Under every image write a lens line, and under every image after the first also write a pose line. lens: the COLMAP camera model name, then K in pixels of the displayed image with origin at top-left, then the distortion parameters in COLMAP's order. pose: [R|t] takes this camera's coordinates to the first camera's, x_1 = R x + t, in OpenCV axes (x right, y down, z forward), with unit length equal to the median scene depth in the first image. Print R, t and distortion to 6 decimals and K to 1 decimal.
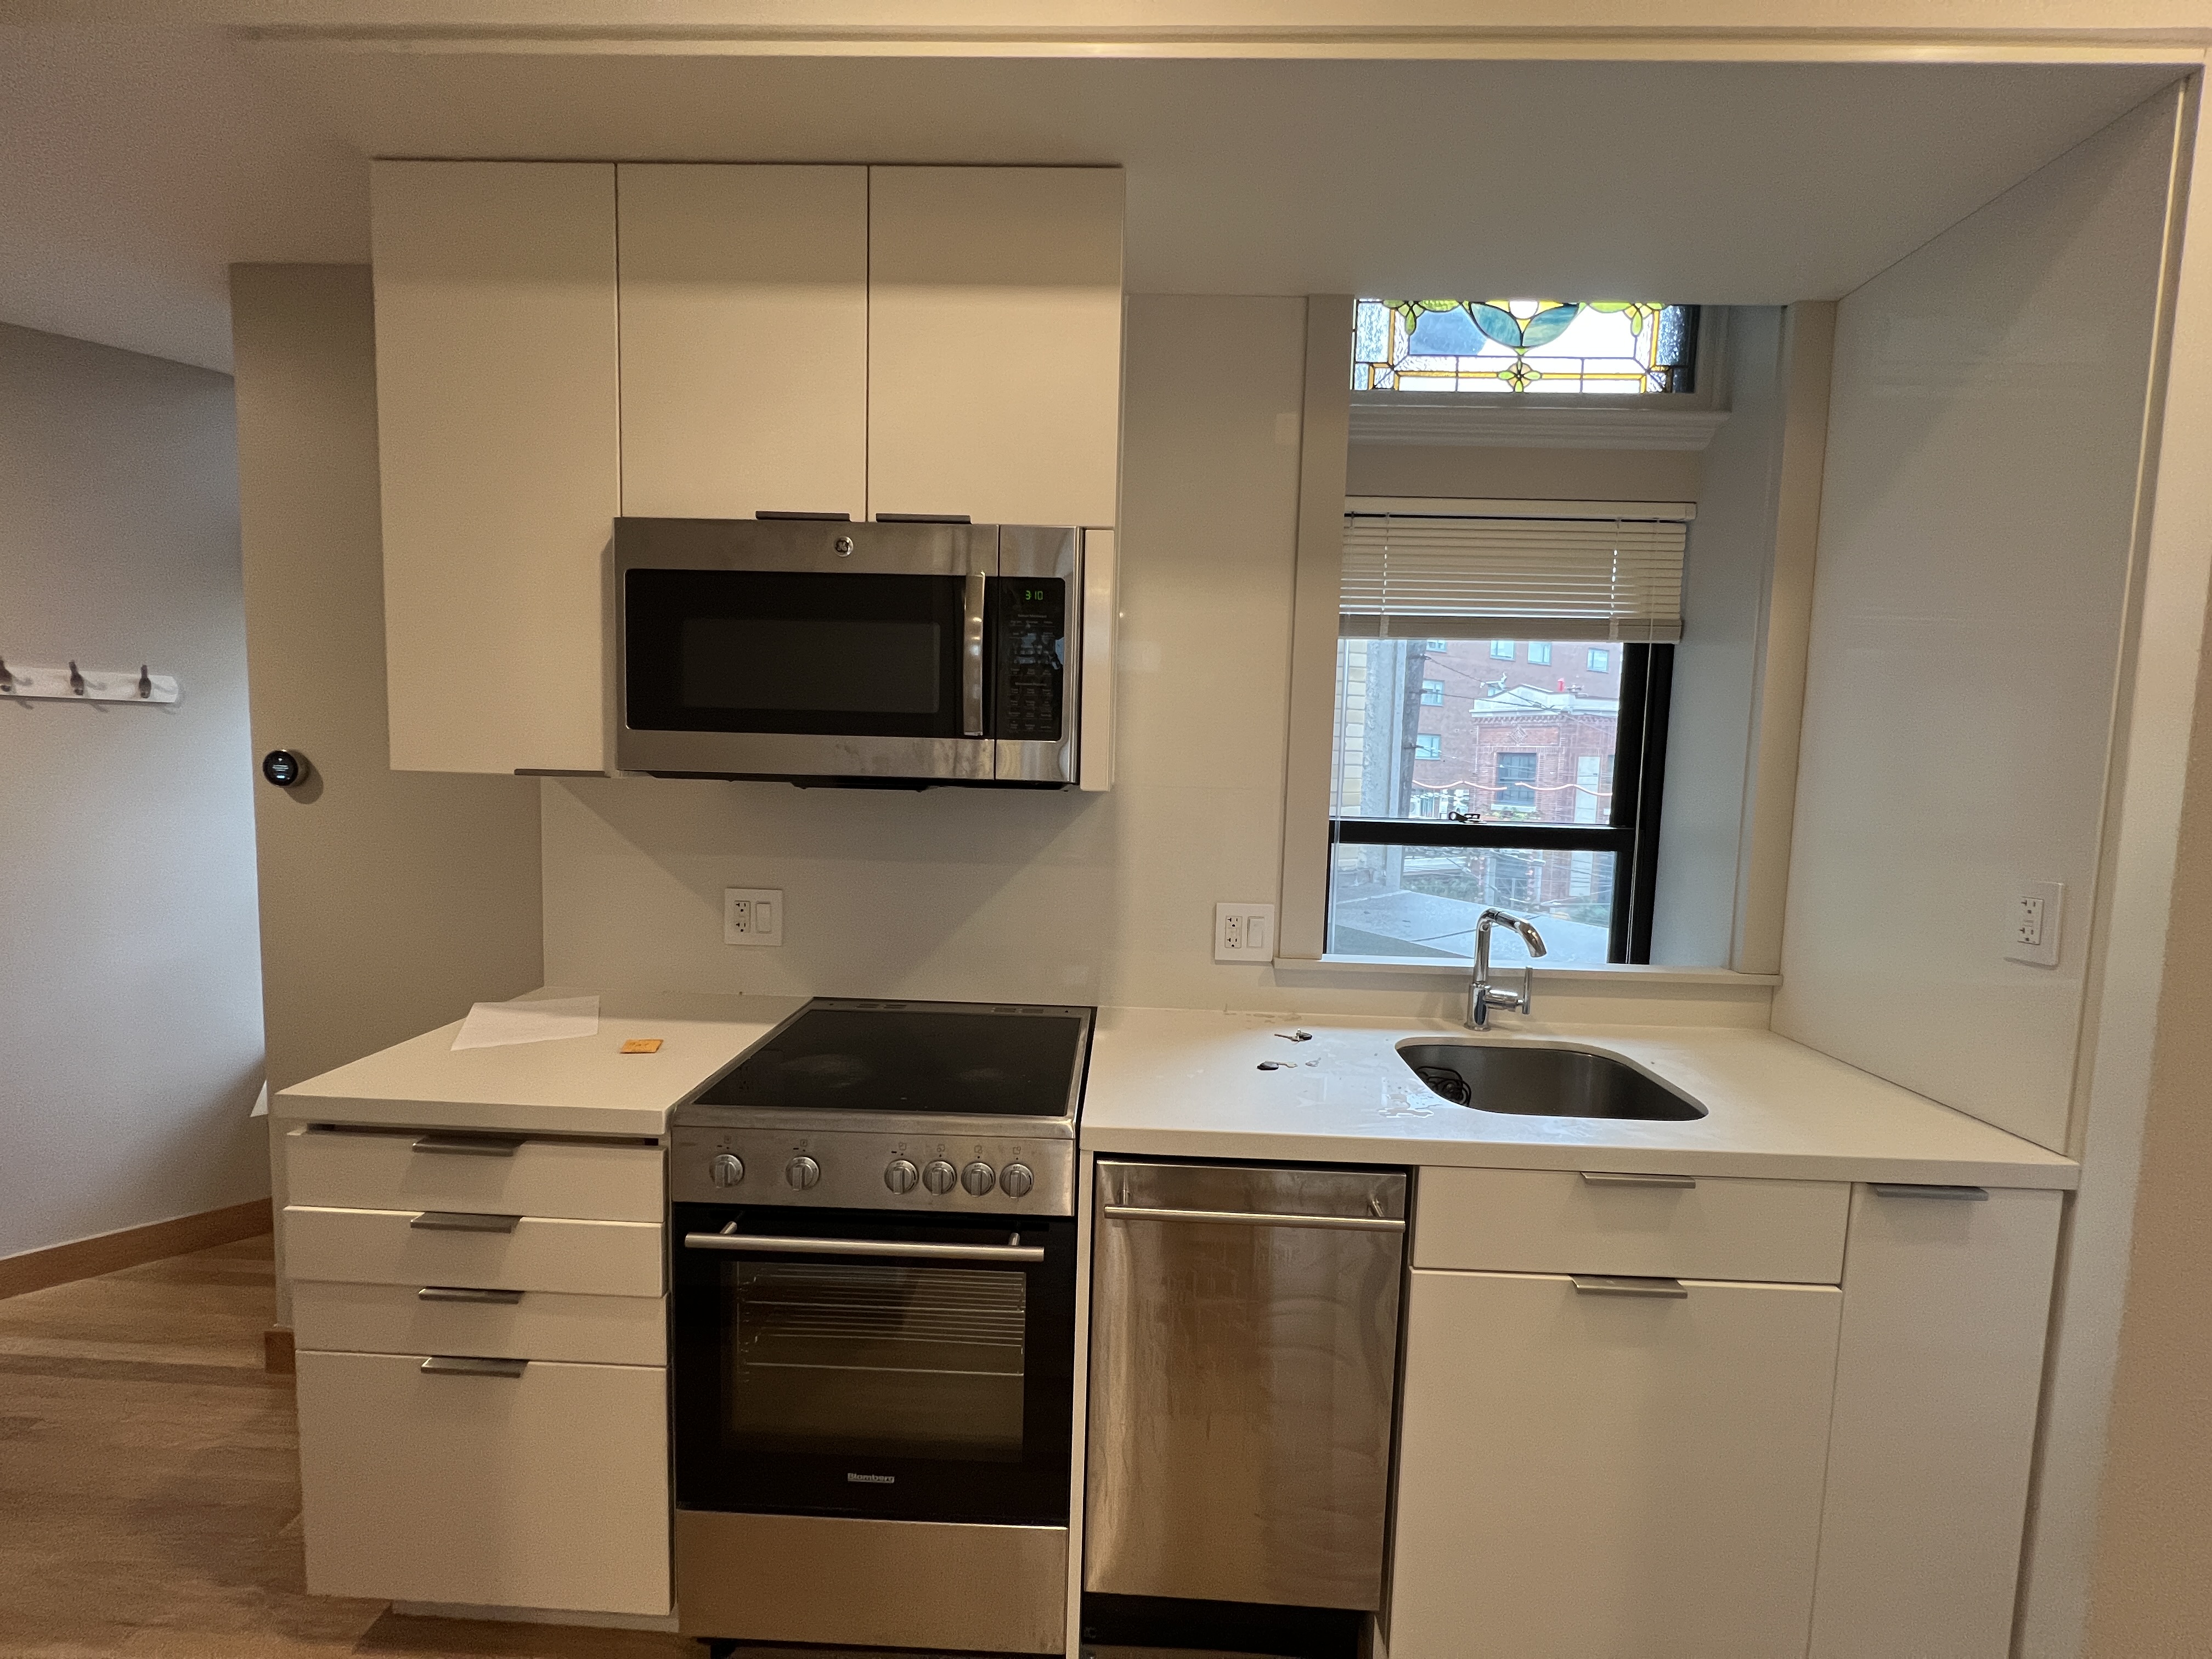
lens RADIAL K [[880.9, 0, 1101.8], [0, 880.9, 825.2], [0, 0, 1]] dist [-0.002468, -0.000206]
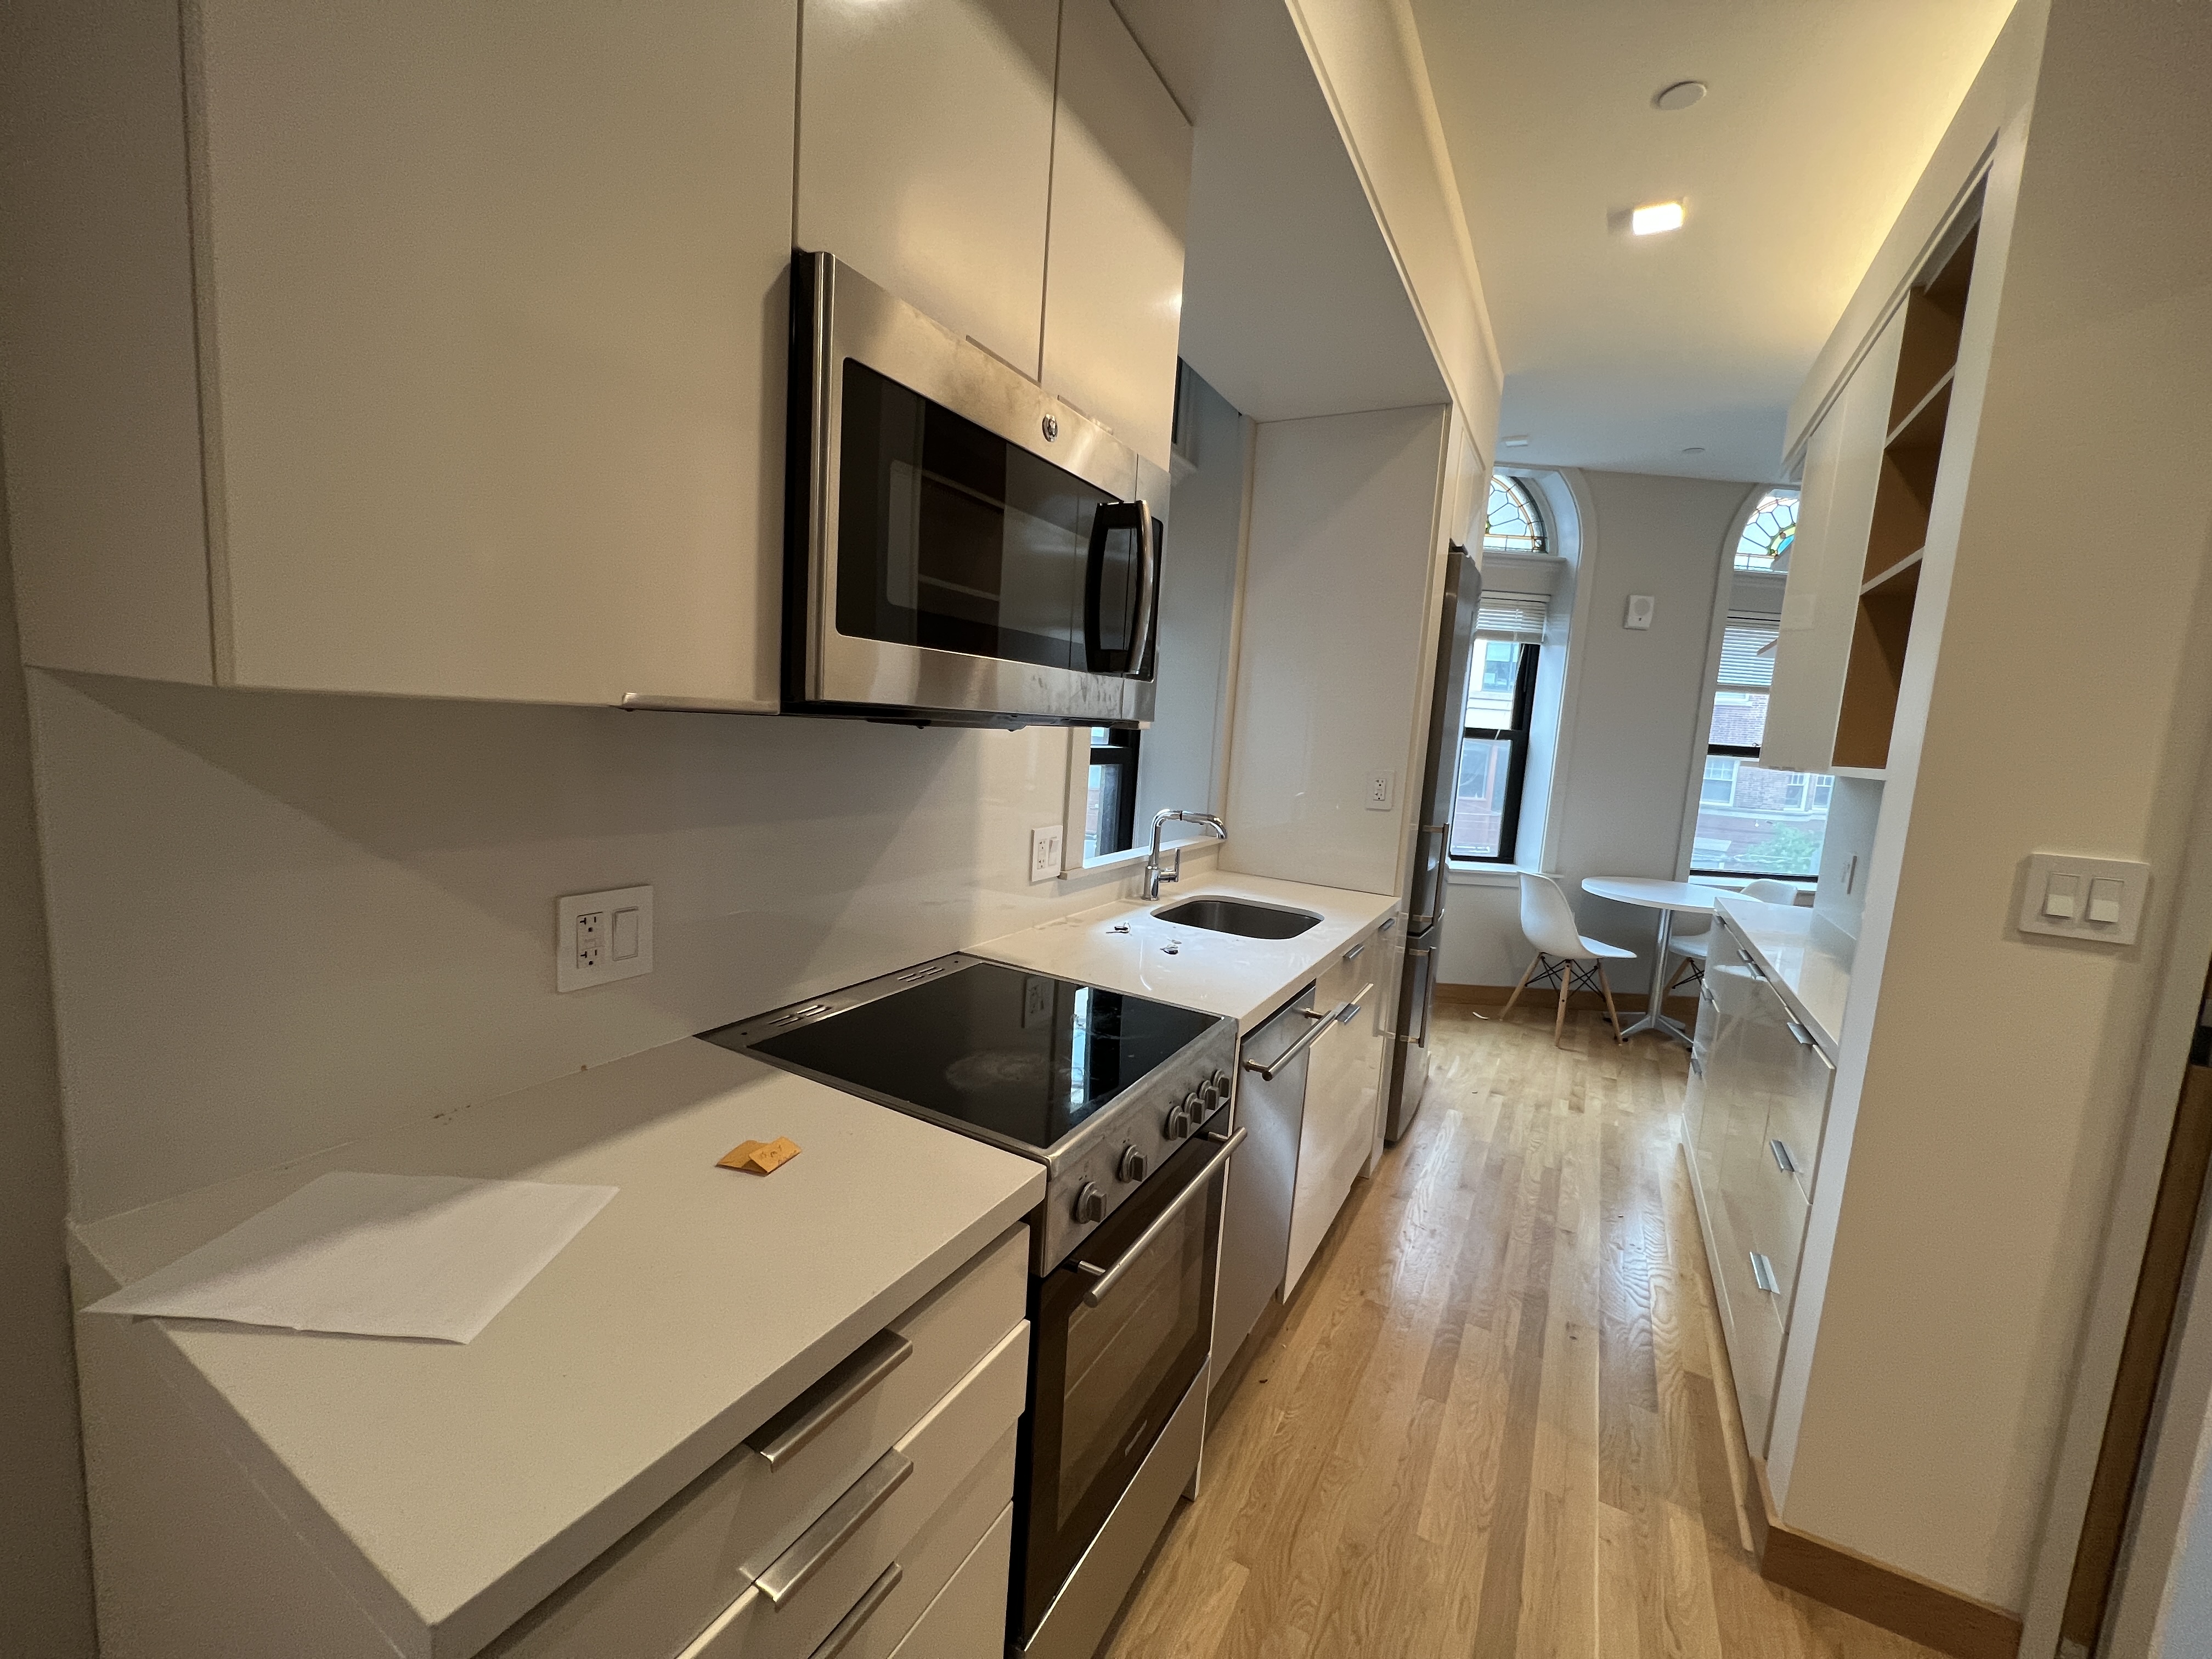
lens RADIAL K [[880.9, 0, 1101.8], [0, 880.9, 825.2], [0, 0, 1]] dist [-0.002468, -0.000206]
pose [[0.466638, -0.103964, 0.878317, -0.851690], [0.017595, 0.993962, 0.108305, -0.034500], [-0.884274, -0.035085, 0.465649, 0.477644]]
